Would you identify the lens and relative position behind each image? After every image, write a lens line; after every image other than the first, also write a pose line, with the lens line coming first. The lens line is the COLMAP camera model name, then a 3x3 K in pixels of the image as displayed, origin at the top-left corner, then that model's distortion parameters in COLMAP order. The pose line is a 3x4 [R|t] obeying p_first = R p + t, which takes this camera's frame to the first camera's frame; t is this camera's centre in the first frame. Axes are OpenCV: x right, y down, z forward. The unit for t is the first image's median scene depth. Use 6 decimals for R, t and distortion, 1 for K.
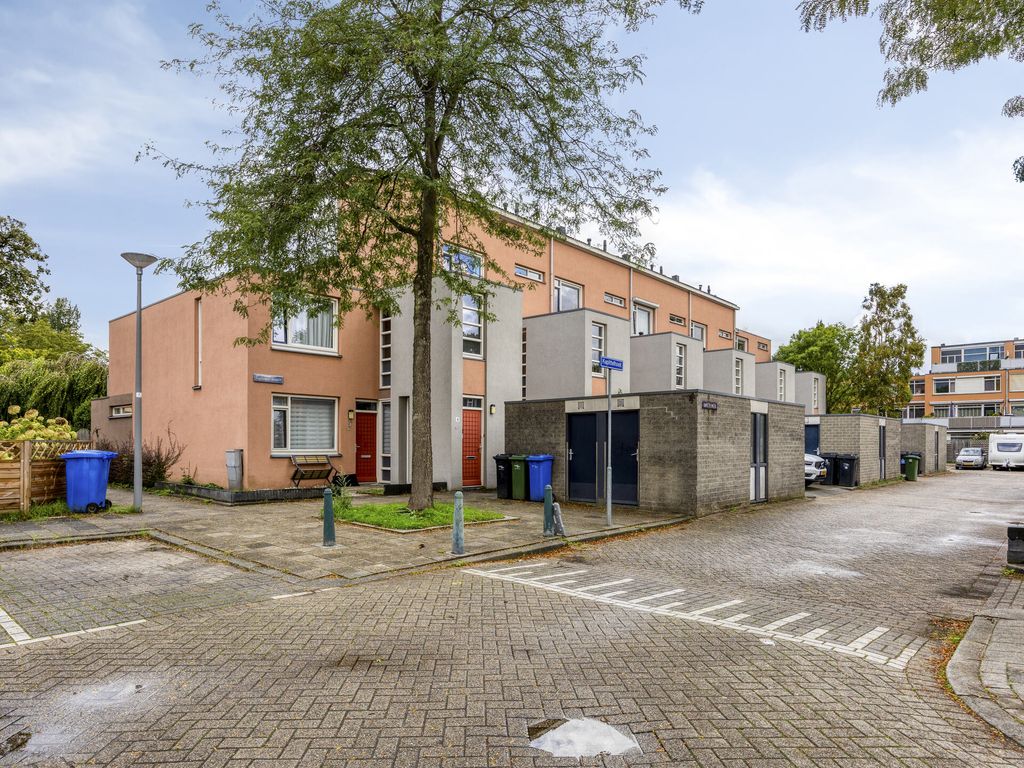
lens RADIAL K [[586.3, 0, 516.0], [0, 586.3, 430.9], [0, 0, 1]] dist [-0.005348, -0.000537]
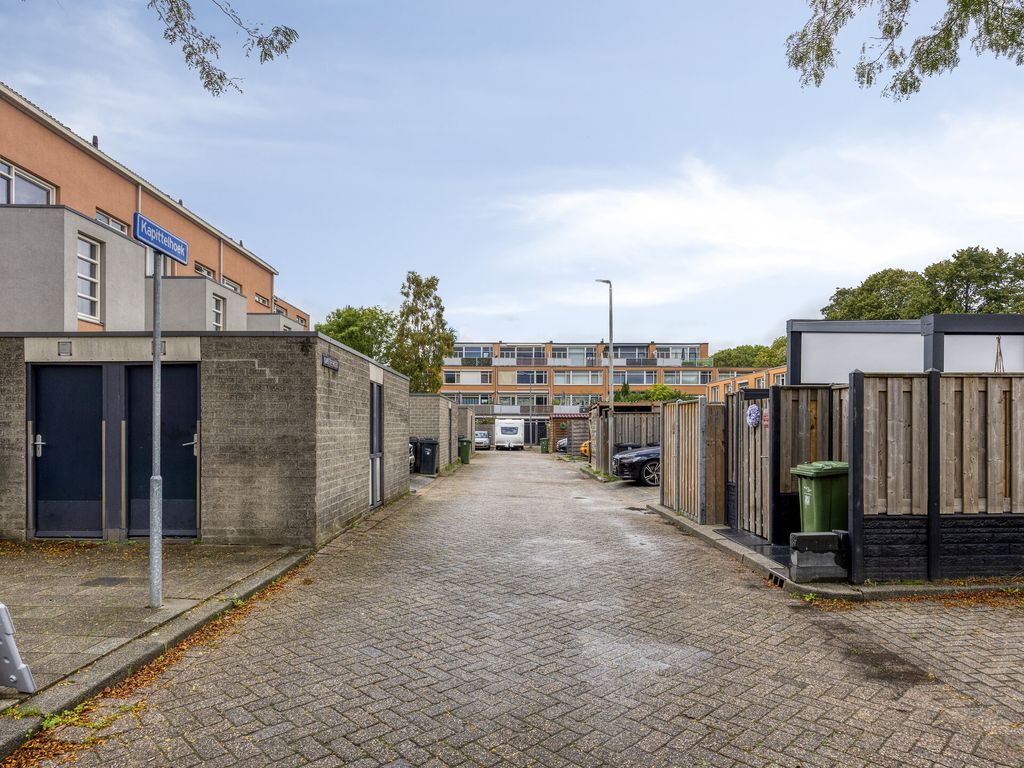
lens RADIAL K [[586.3, 0, 516.0], [0, 586.3, 430.9], [0, 0, 1]] dist [-0.005348, -0.000537]
pose [[0.705072, -0.001718, 0.709134, 0.018514], [-0.017876, 0.999636, 0.020195, 0.007097], [-0.708911, -0.026916, 0.704785, 0.246167]]
